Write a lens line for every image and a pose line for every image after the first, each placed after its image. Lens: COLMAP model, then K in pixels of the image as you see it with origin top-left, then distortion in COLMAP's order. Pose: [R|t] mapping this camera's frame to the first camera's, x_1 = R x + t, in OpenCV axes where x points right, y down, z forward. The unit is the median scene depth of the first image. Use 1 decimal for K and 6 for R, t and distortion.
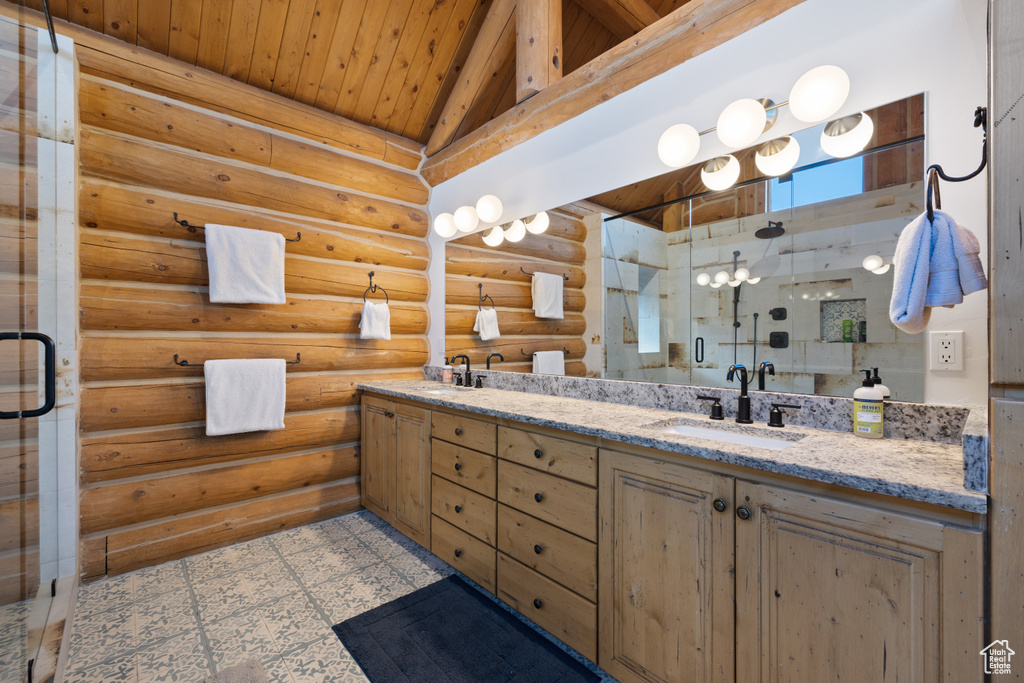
lens RADIAL K [[433.0, 0, 516.3], [0, 433.0, 340.9], [0, 0, 1]] dist [0.002237, -0.000461]
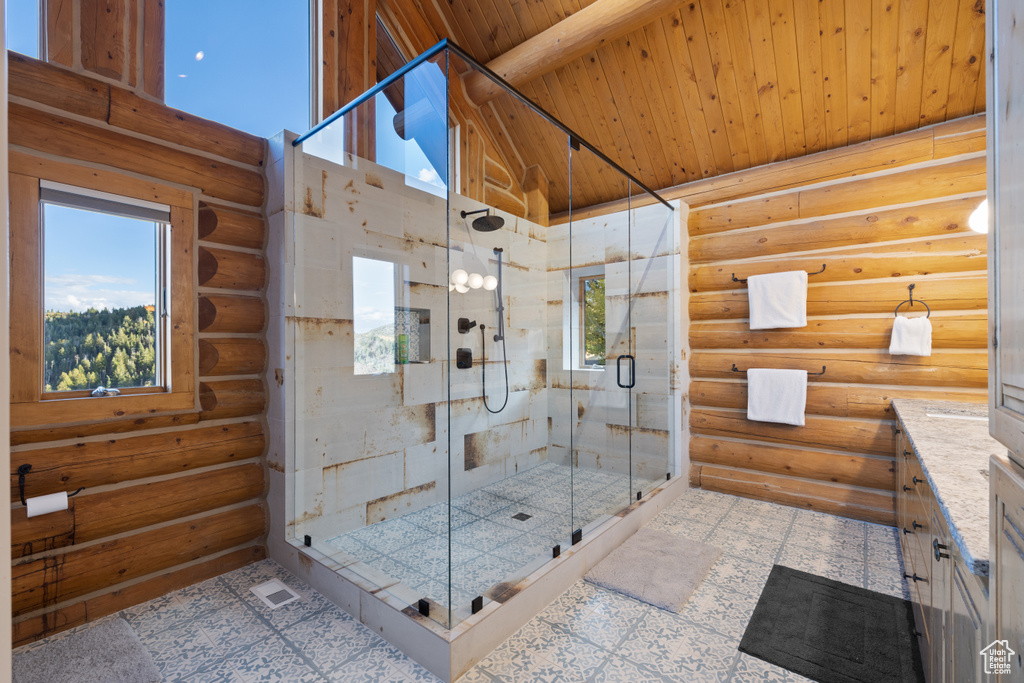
lens RADIAL K [[433.0, 0, 505.1], [0, 433.0, 345.2], [0, 0, 1]] dist [0.002237, -0.000461]
pose [[0.141439, -0.008312, -0.989912, 0.610497], [0.004183, 0.999961, -0.007799, -0.025834], [0.989938, -0.003038, 0.141468, -0.034863]]
